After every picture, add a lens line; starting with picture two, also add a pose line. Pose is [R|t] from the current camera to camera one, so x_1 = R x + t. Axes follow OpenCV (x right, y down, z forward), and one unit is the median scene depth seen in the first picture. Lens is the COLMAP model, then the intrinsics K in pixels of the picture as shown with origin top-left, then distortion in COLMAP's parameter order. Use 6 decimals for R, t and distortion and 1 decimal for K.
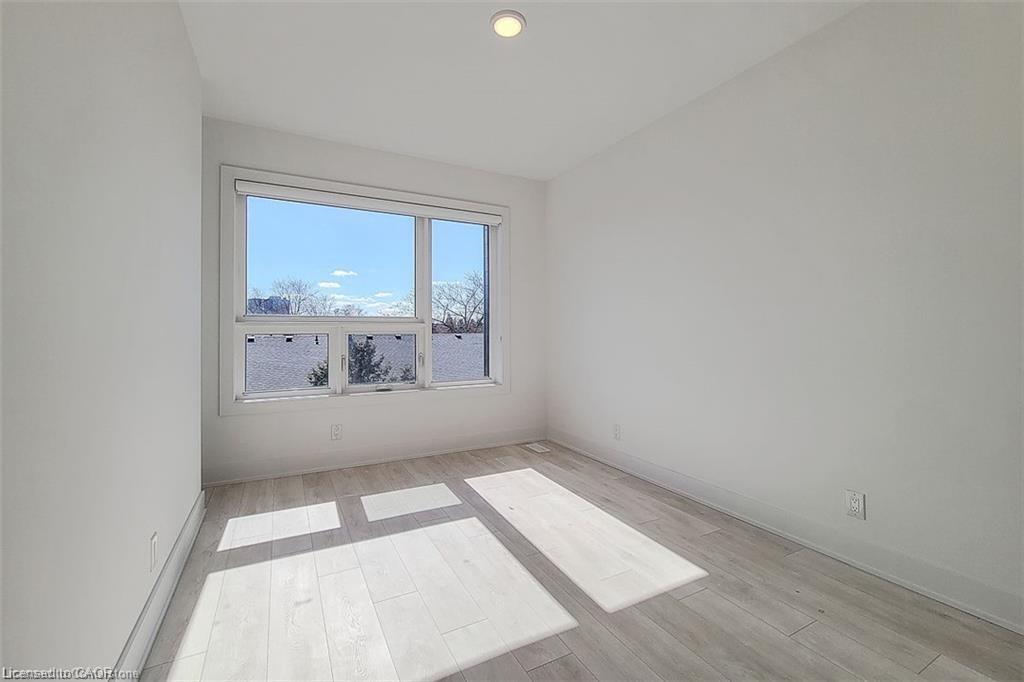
lens RADIAL K [[436.3, 0, 510.0], [0, 436.3, 331.9], [0, 0, 1]] dist [-0.001012, -0.000263]
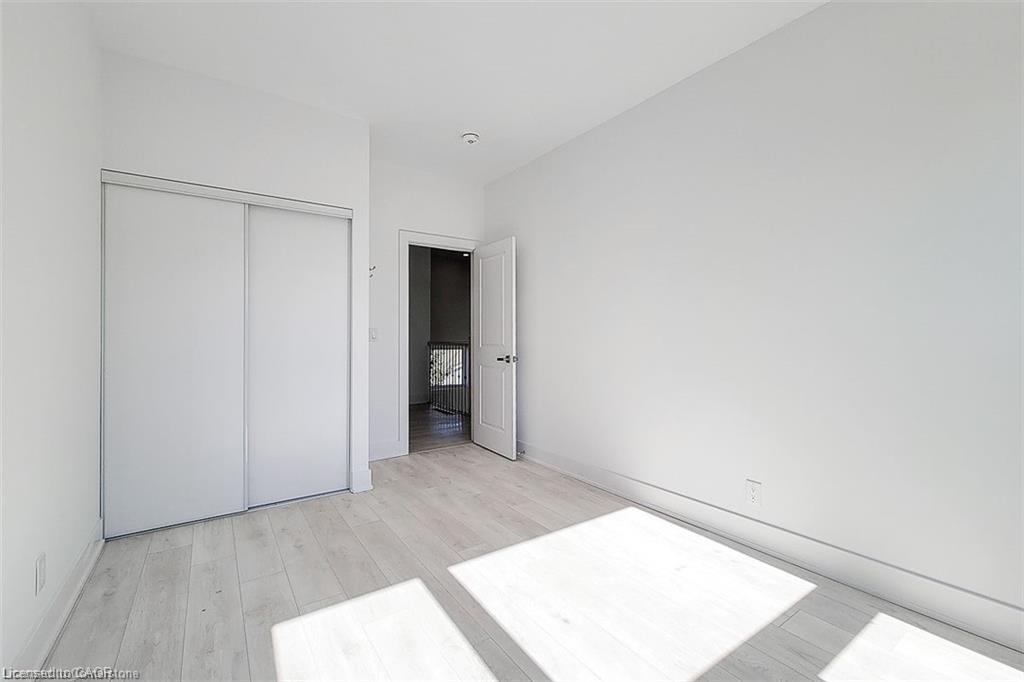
lens RADIAL K [[436.3, 0, 510.0], [0, 436.3, 331.9], [0, 0, 1]] dist [-0.001012, -0.000263]
pose [[-0.993478, 0.000412, -0.114021, 0.104193], [0.000571, 0.999999, -0.001357, -0.007134], [0.114020, -0.001413, -0.993477, 1.985438]]
